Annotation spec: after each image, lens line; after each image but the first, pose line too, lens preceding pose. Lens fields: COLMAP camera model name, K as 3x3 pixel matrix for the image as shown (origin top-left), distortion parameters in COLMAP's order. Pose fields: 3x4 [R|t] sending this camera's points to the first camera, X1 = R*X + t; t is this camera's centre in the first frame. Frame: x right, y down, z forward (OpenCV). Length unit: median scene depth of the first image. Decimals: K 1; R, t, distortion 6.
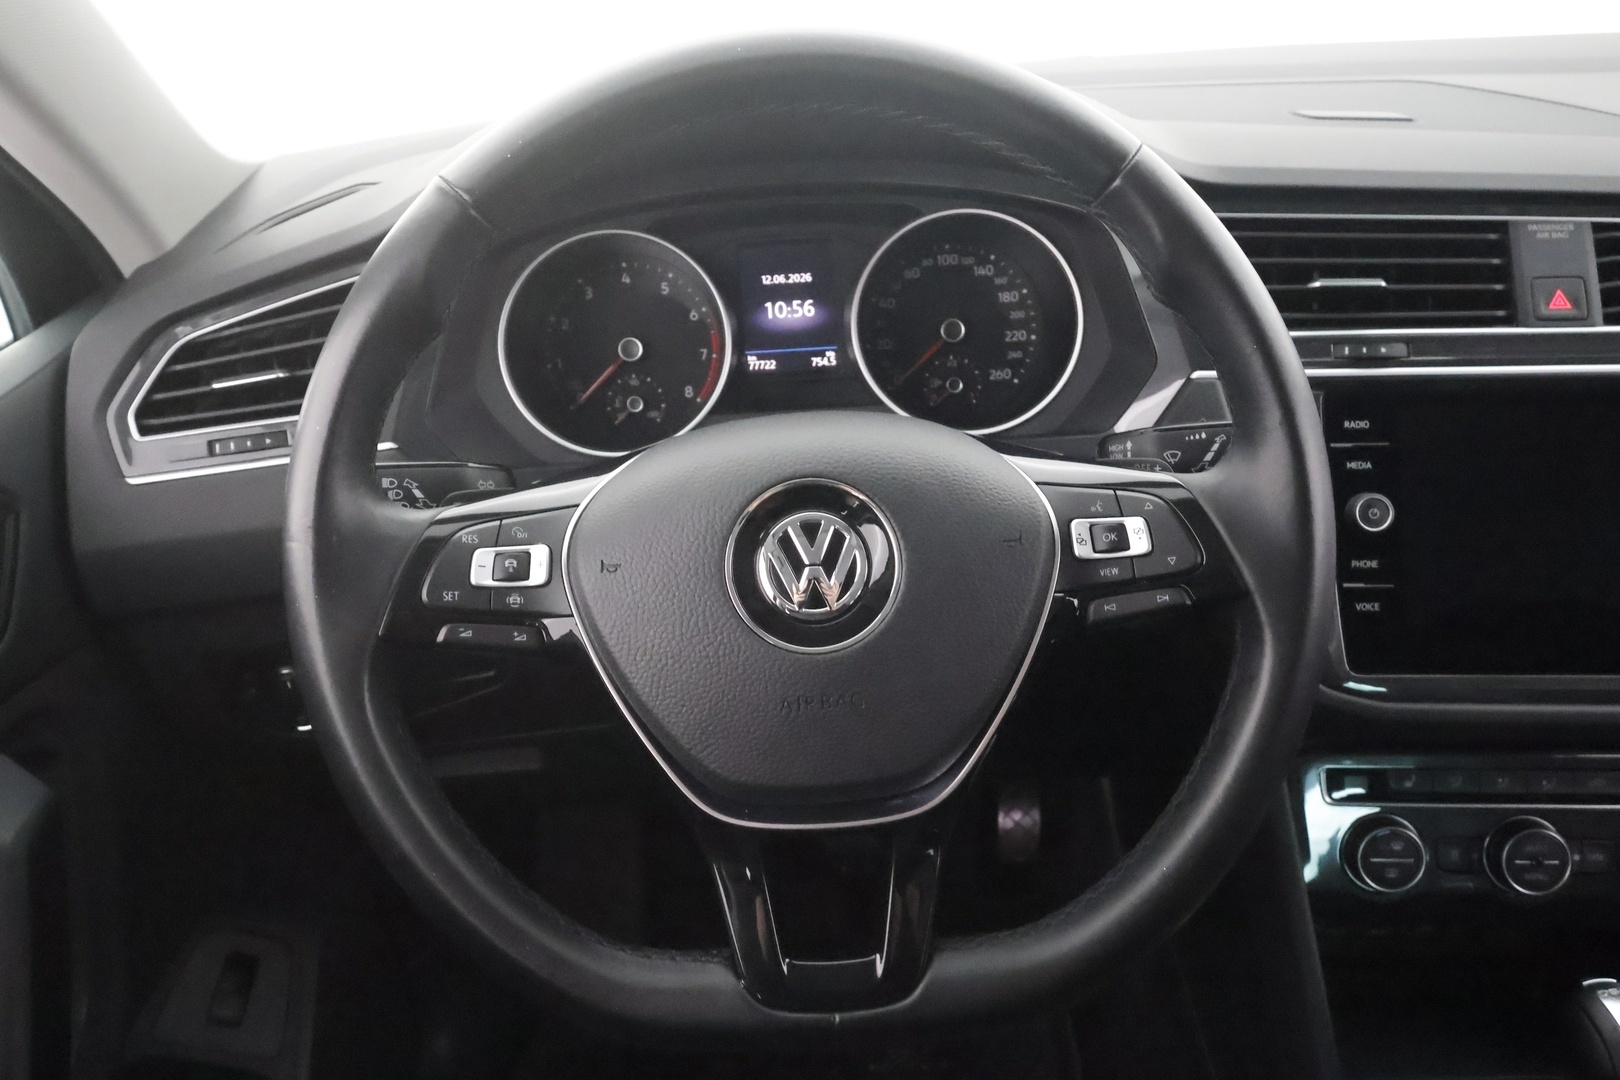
lens RADIAL K [[1210.1, 0, 802.5], [0, 1210.1, 547.6], [0, 0, 1]] dist [-0.001629, 0.001314]
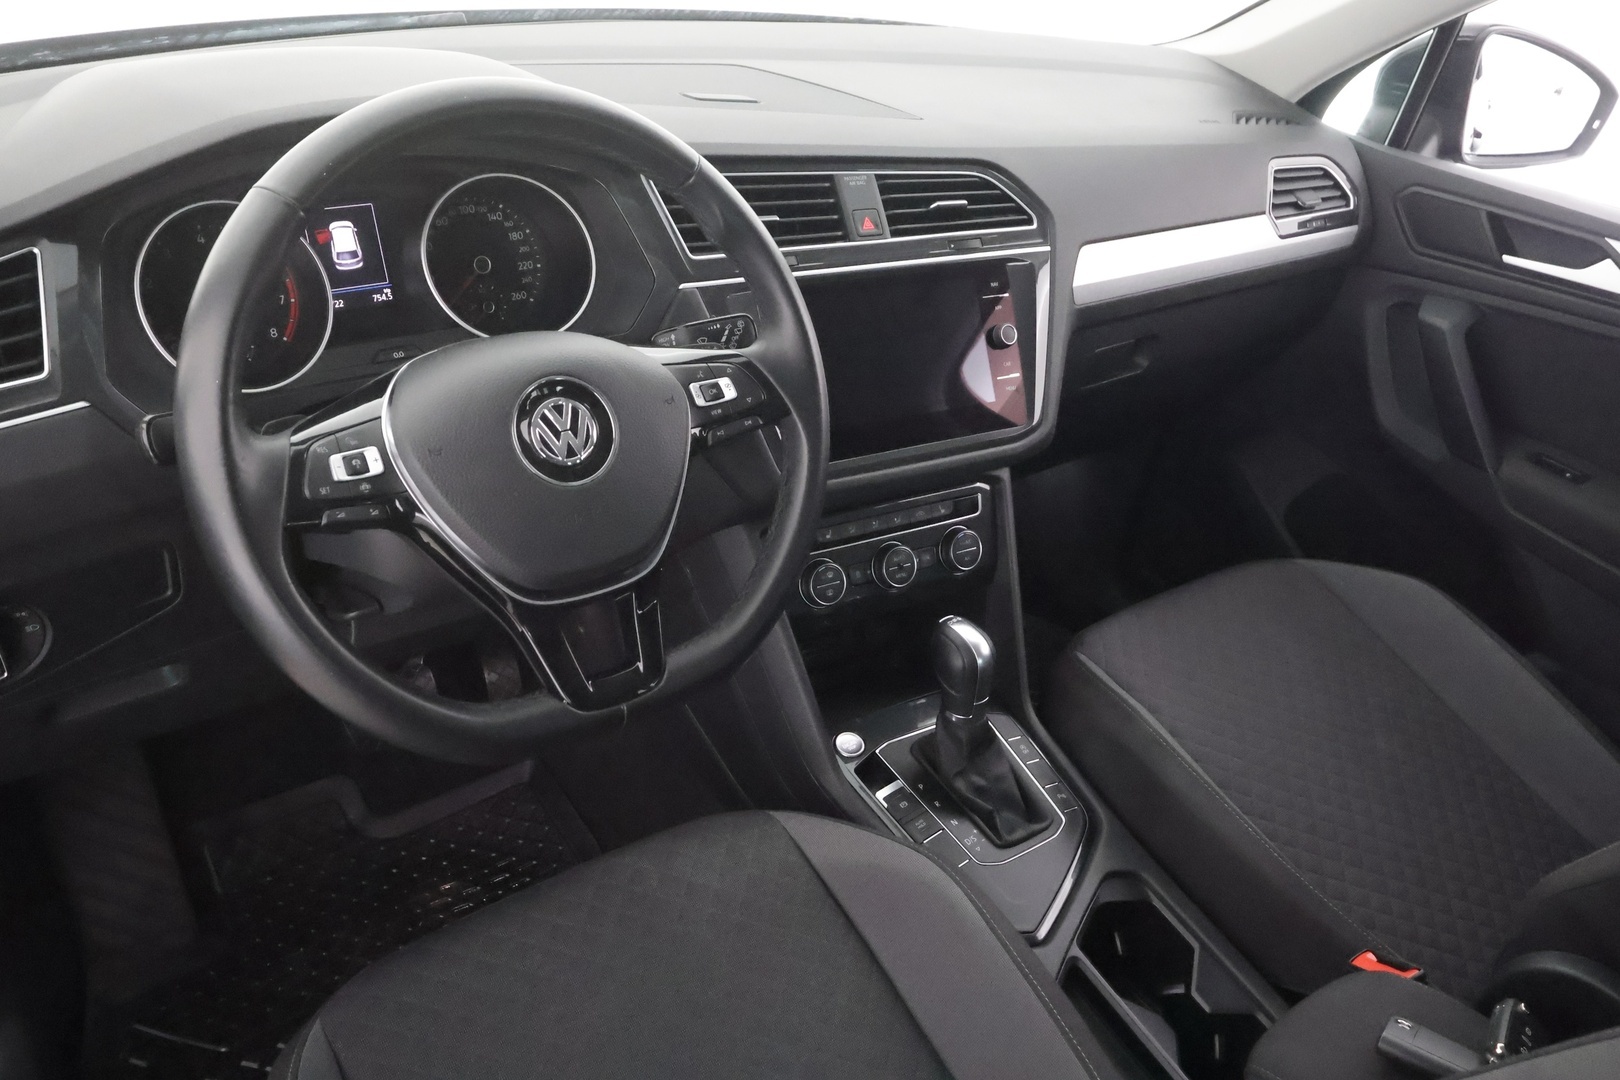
lens RADIAL K [[1295.2, 0, 818.4], [0, 1295.2, 554.5], [0, 0, 1]] dist [0.009641, -0.009285]
pose [[0.804749, -0.194489, 0.560850, -0.581388], [0.152289, 0.980826, 0.121610, 0.014287], [-0.573748, -0.012454, 0.818937, -0.473521]]
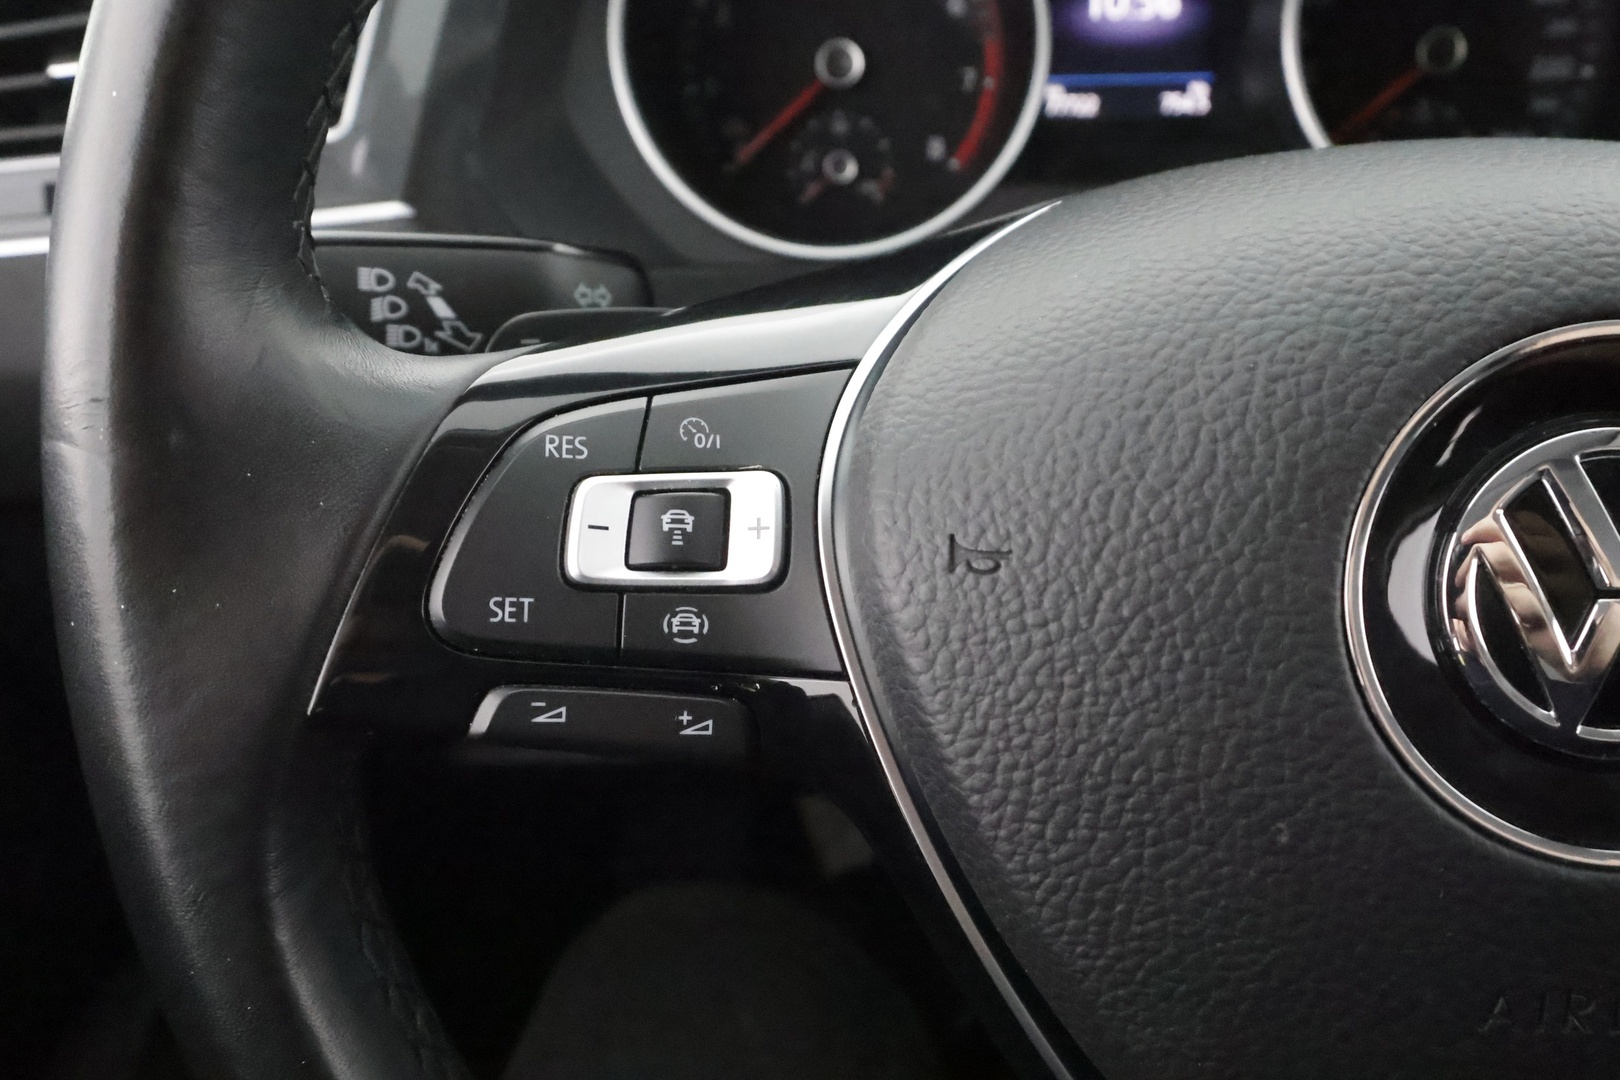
lens RADIAL K [[1295.2, 0, 817.9], [0, 1295.2, 534.4], [0, 0, 1]] dist [0.009641, -0.009285]
pose [[0.997469, 0.057373, -0.042010, -0.157794], [-0.052216, 0.991996, 0.114965, -0.025015], [0.048270, -0.112480, 0.992481, 0.534581]]
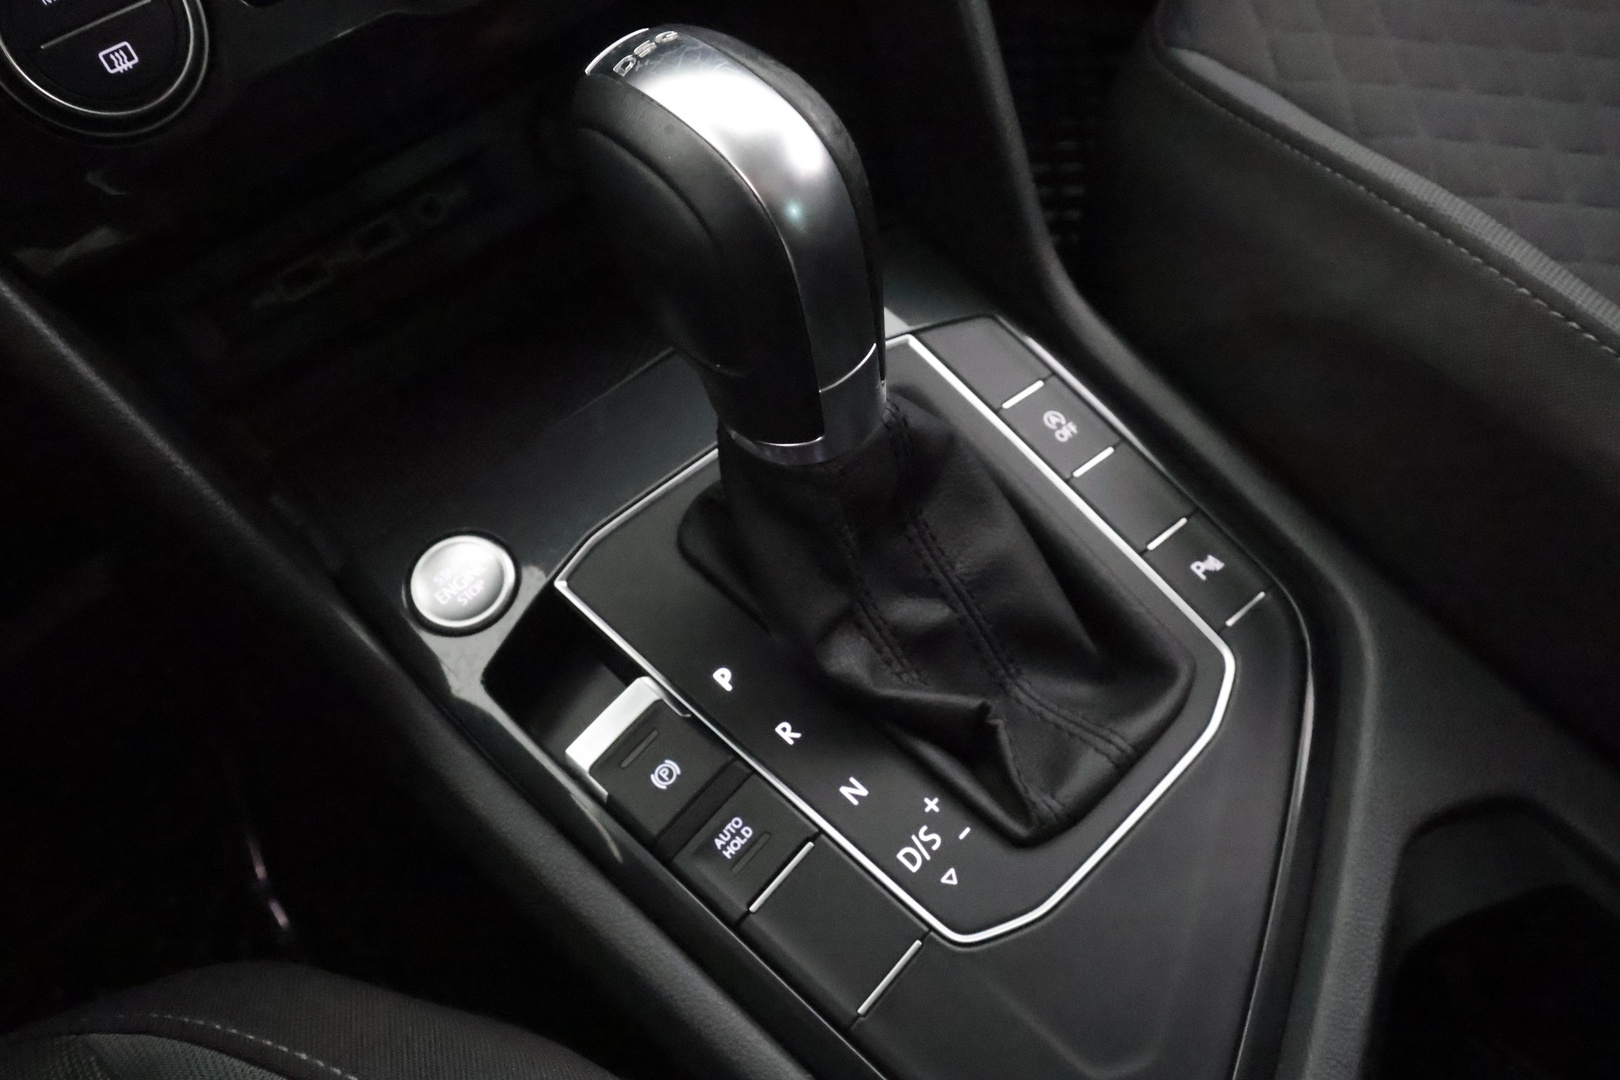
lens RADIAL K [[1295.2, 0, 802.8], [0, 1295.2, 543.7], [0, 0, 1]] dist [0.009641, -0.009285]
pose [[0.739918, -0.567617, 0.361017, 0.513486], [0.382159, 0.796344, 0.468819, 0.346836], [-0.553603, -0.208921, 0.806149, 0.662612]]
